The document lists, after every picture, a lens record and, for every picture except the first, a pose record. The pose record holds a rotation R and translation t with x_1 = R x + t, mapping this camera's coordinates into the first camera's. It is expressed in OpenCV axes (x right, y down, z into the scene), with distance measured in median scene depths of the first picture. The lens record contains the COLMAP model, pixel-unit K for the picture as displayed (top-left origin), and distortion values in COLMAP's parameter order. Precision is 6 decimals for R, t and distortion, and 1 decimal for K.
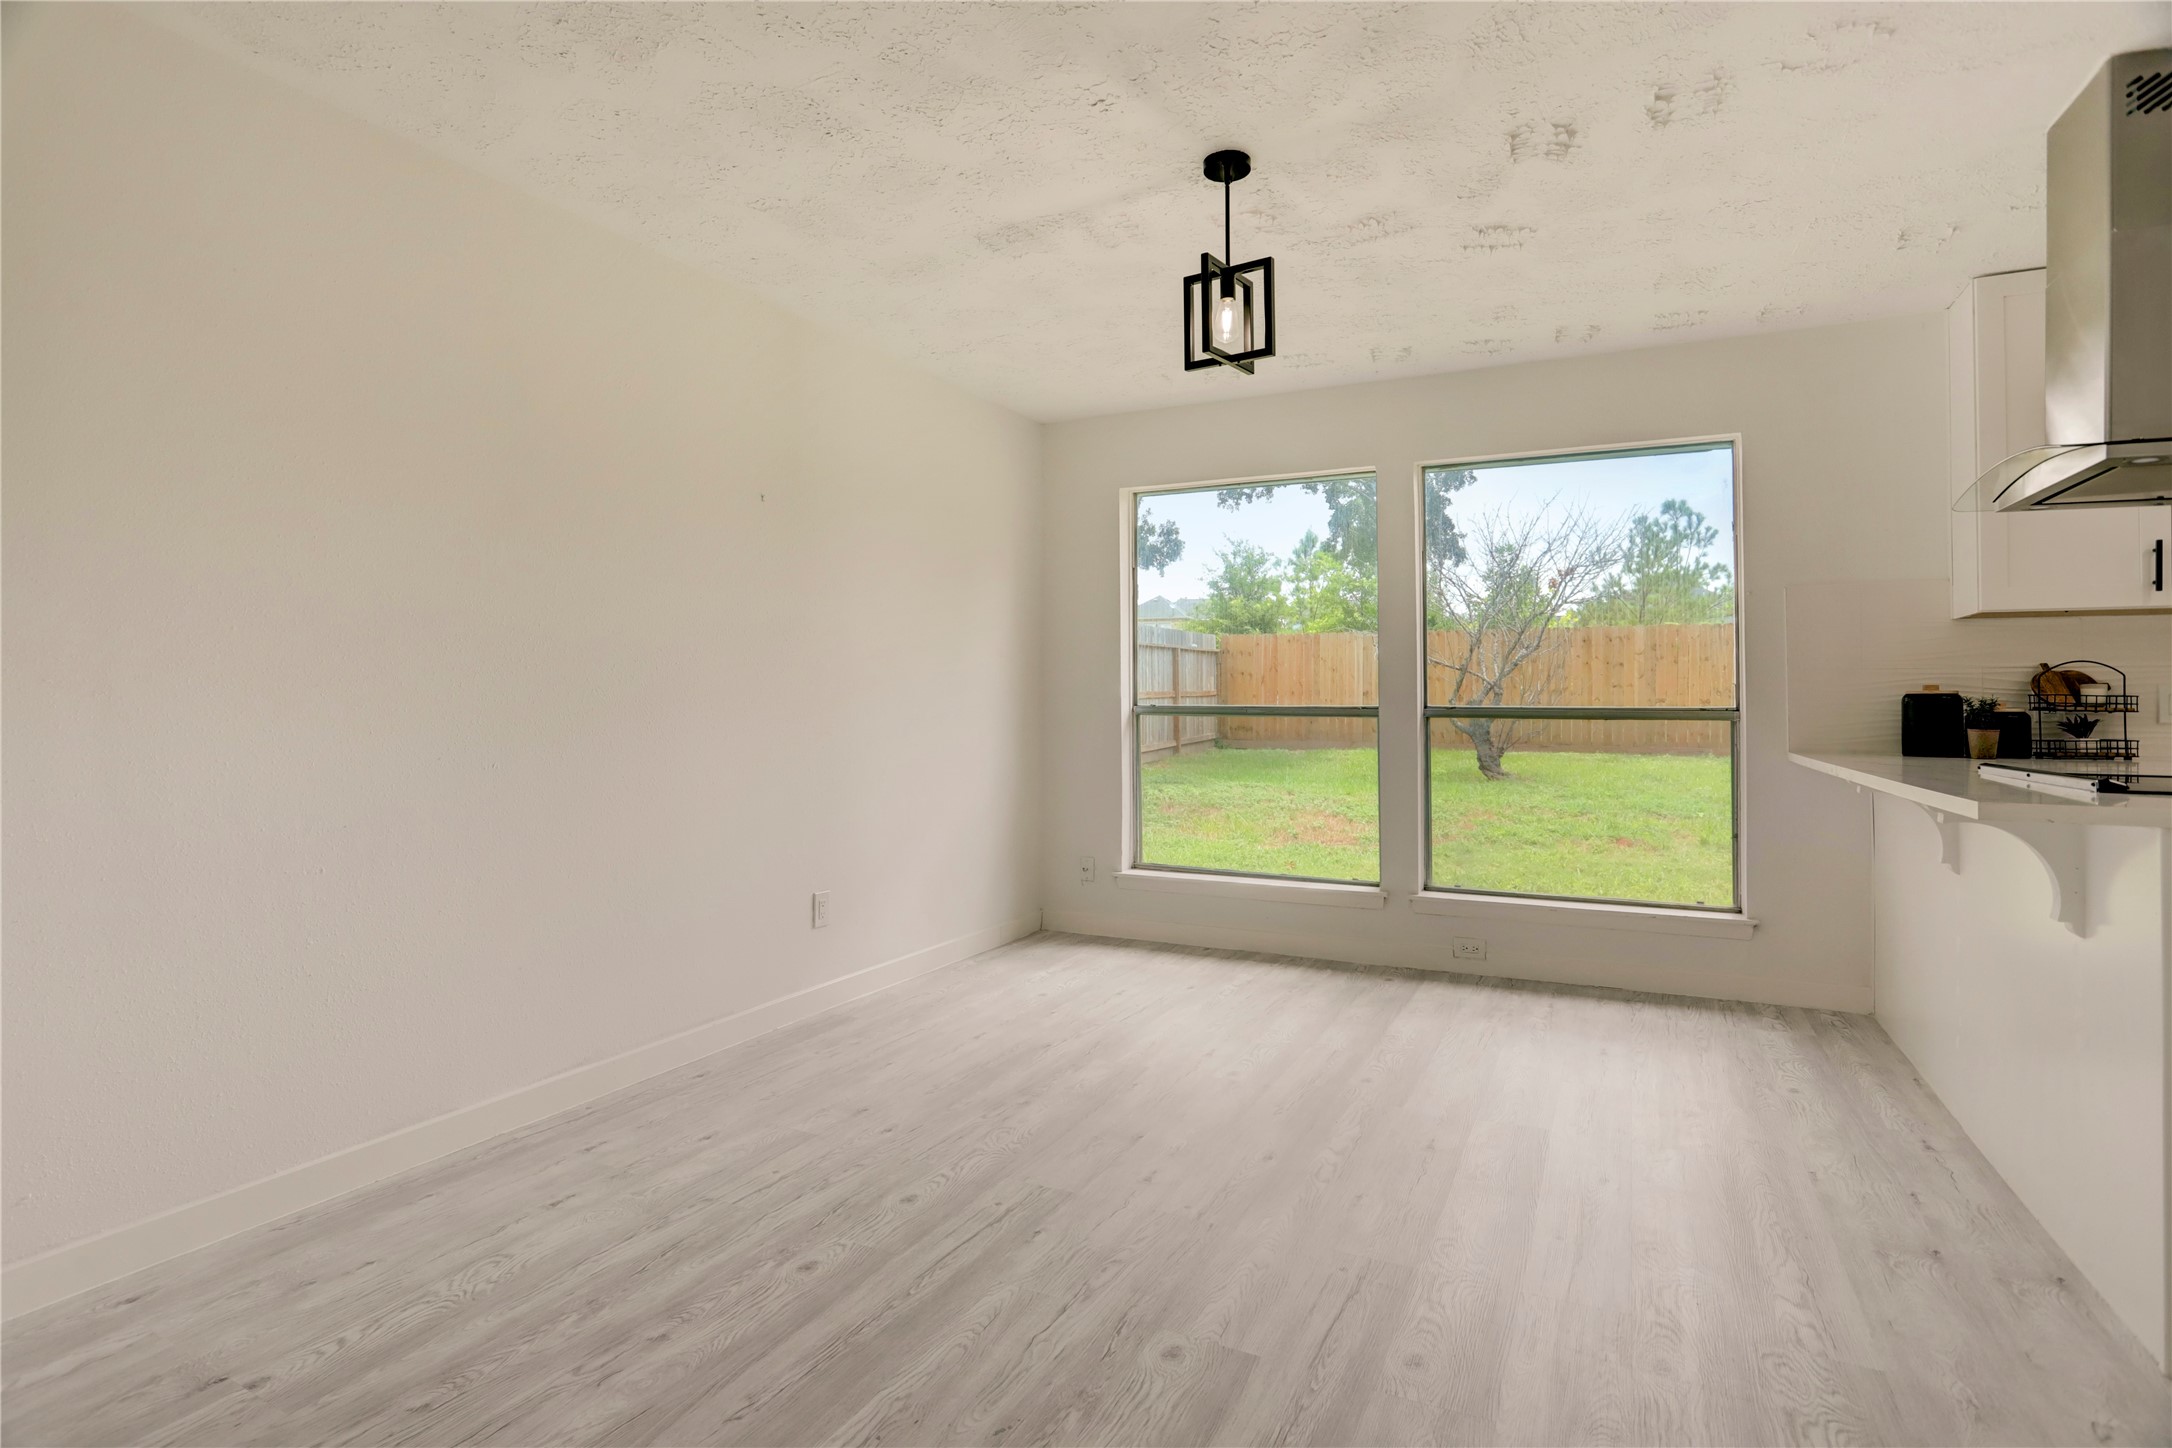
lens RADIAL K [[1080.1, 0, 1079.2], [0, 1080.1, 698.1], [0, 0, 1]] dist [-0.000648, 0.000722]
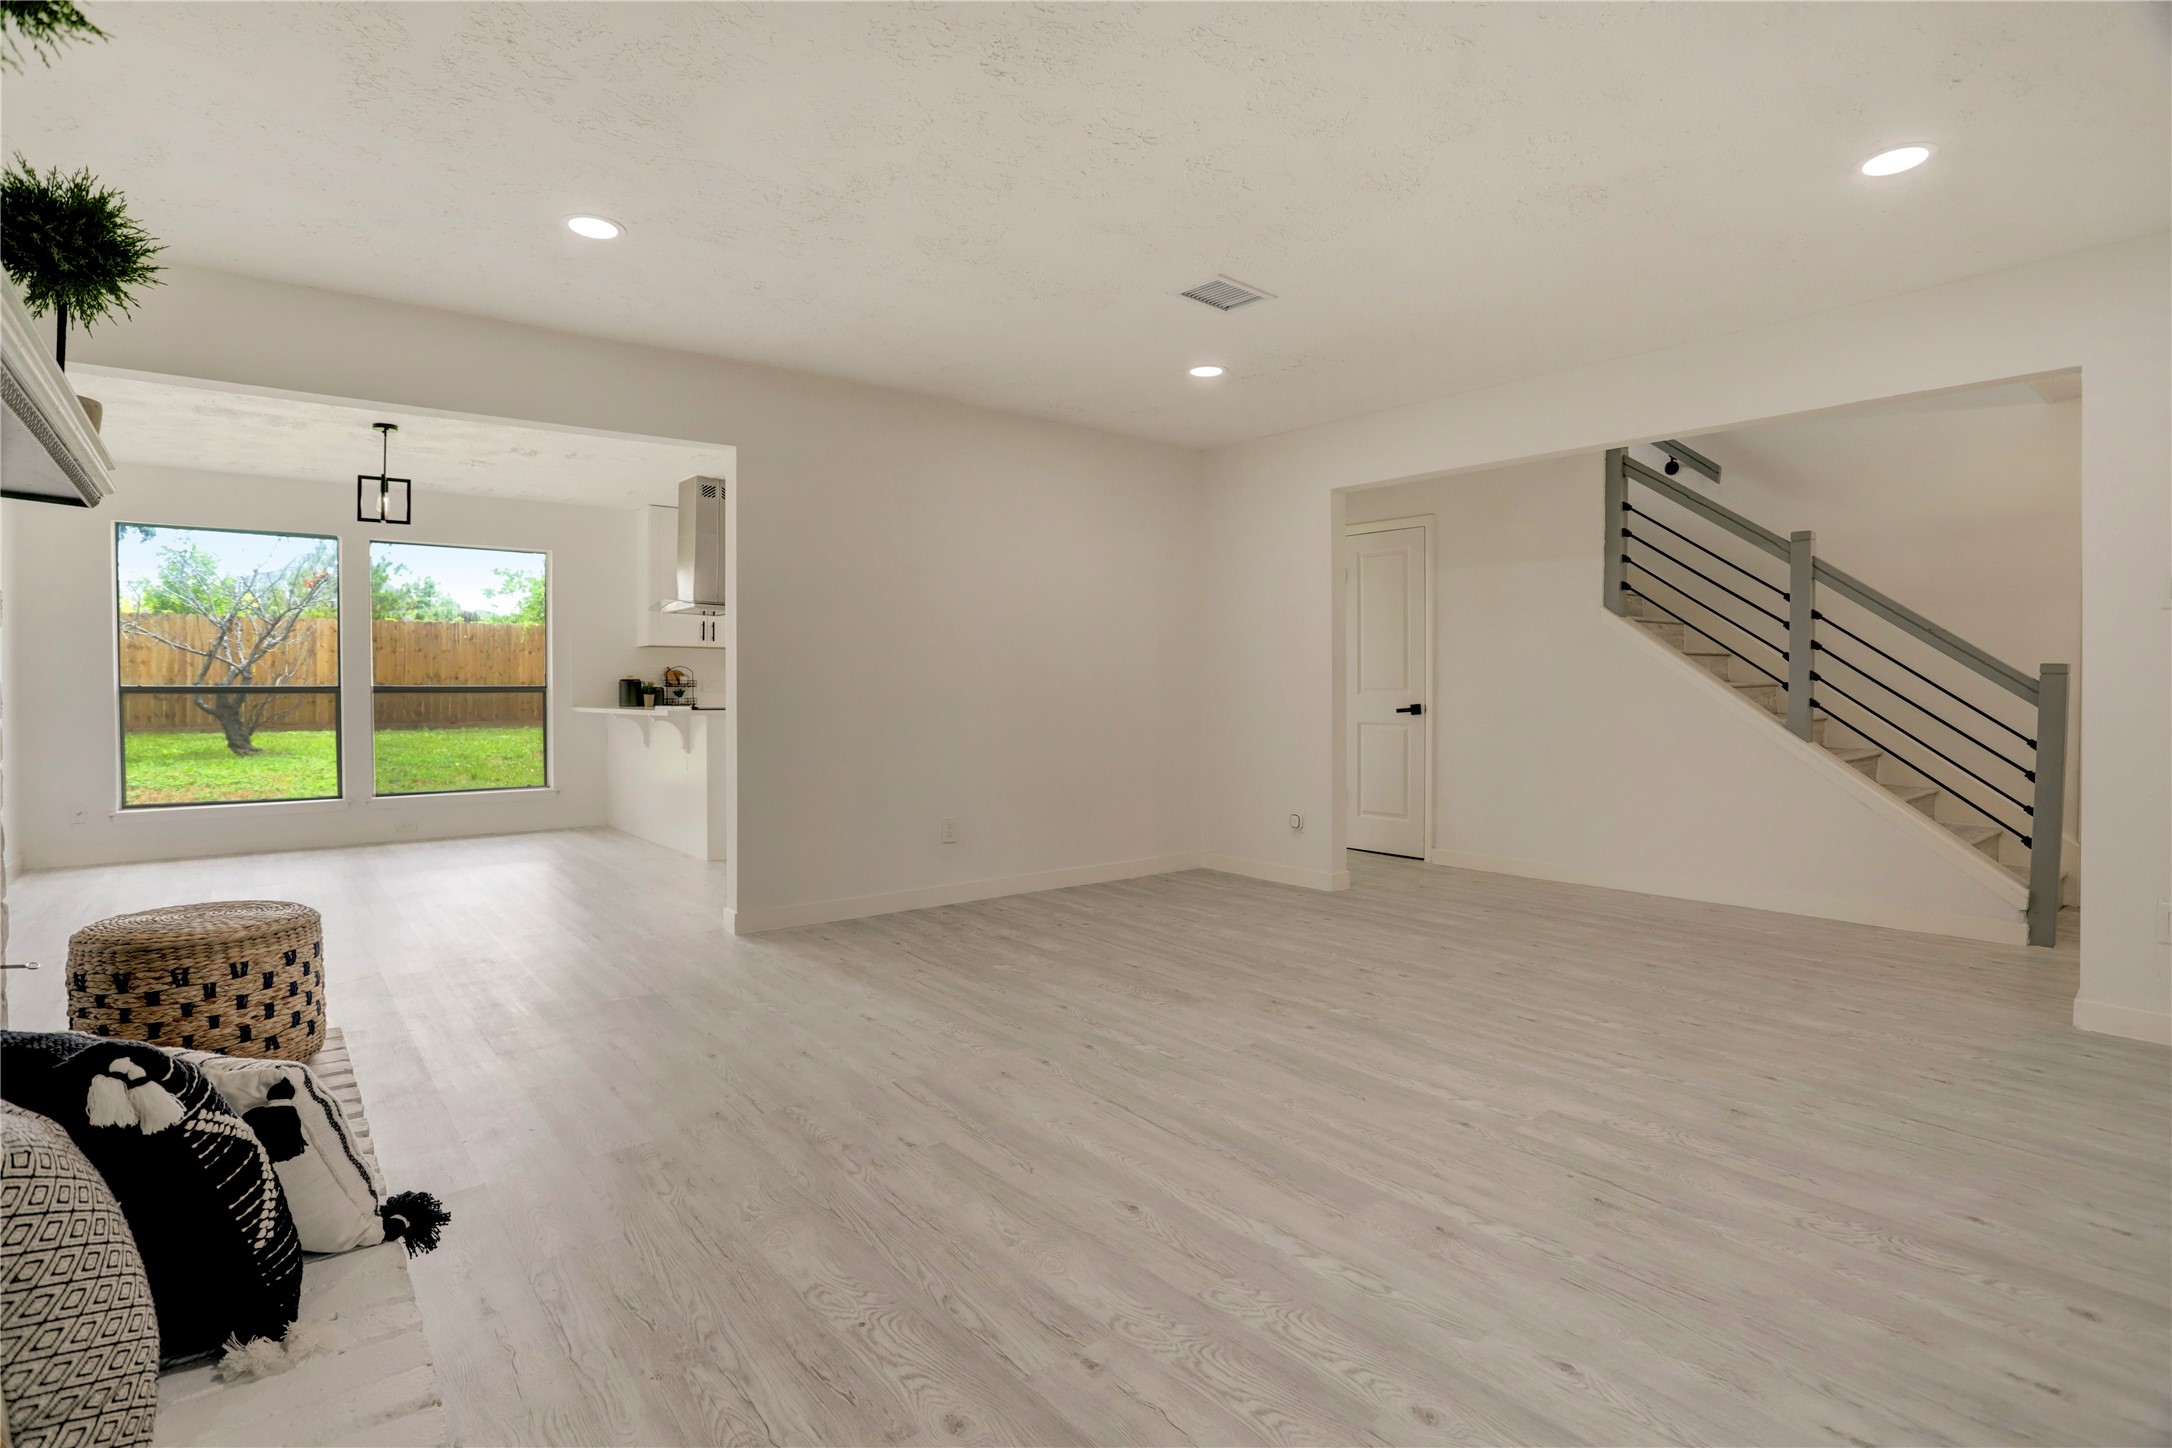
lens RADIAL K [[1080.1, 0, 1079.2], [0, 1080.1, 698.1], [0, 0, 1]] dist [-0.000648, 0.000722]
pose [[0.426649, -0.010352, 0.904358, -0.911218], [-0.001702, 0.999924, 0.012248, 0.005944], [-0.904416, -0.006765, 0.426598, -0.875775]]
